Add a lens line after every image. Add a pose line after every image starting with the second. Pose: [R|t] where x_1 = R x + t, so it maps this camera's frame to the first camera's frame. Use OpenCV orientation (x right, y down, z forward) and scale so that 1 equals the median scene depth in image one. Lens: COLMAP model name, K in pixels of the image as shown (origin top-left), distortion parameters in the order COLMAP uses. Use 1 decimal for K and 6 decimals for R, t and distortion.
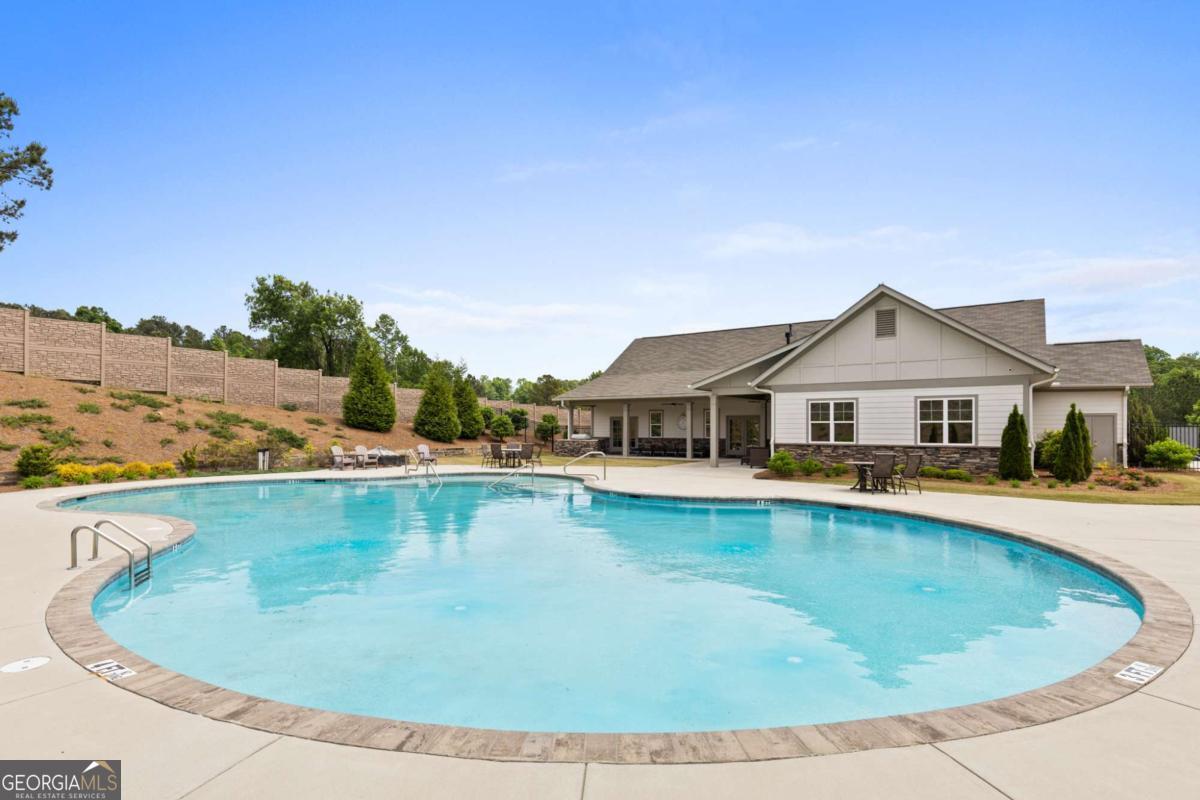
lens RADIAL K [[606.7, 0, 599.6], [0, 606.7, 428.4], [0, 0, 1]] dist [-0.000742, -0.000194]
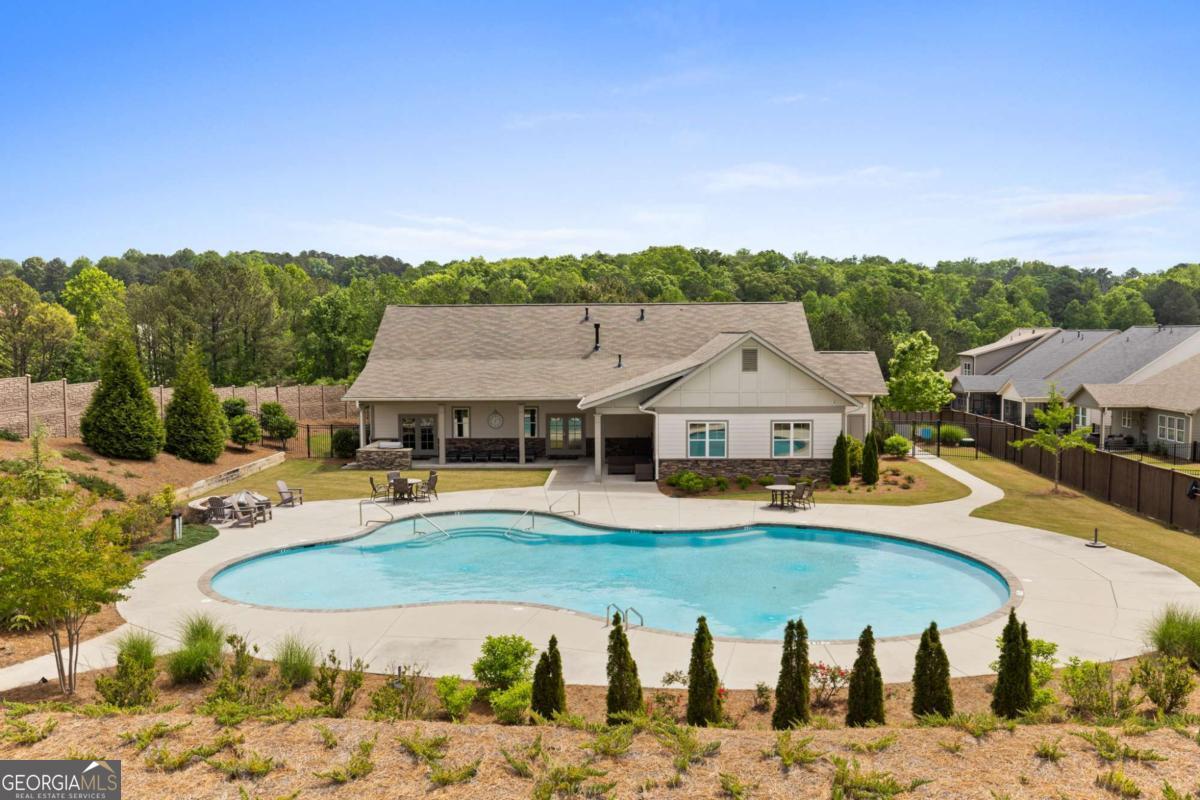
lens RADIAL K [[977.3, 0, 600.0], [0, 977.3, 400.0], [0, 0, 1]] dist [0.002269, -0.108278]
pose [[0.834852, -0.047277, 0.548441, -0.825164], [0.008873, 0.997331, 0.072465, -0.226292], [-0.550404, -0.055631, 0.833043, -0.461748]]
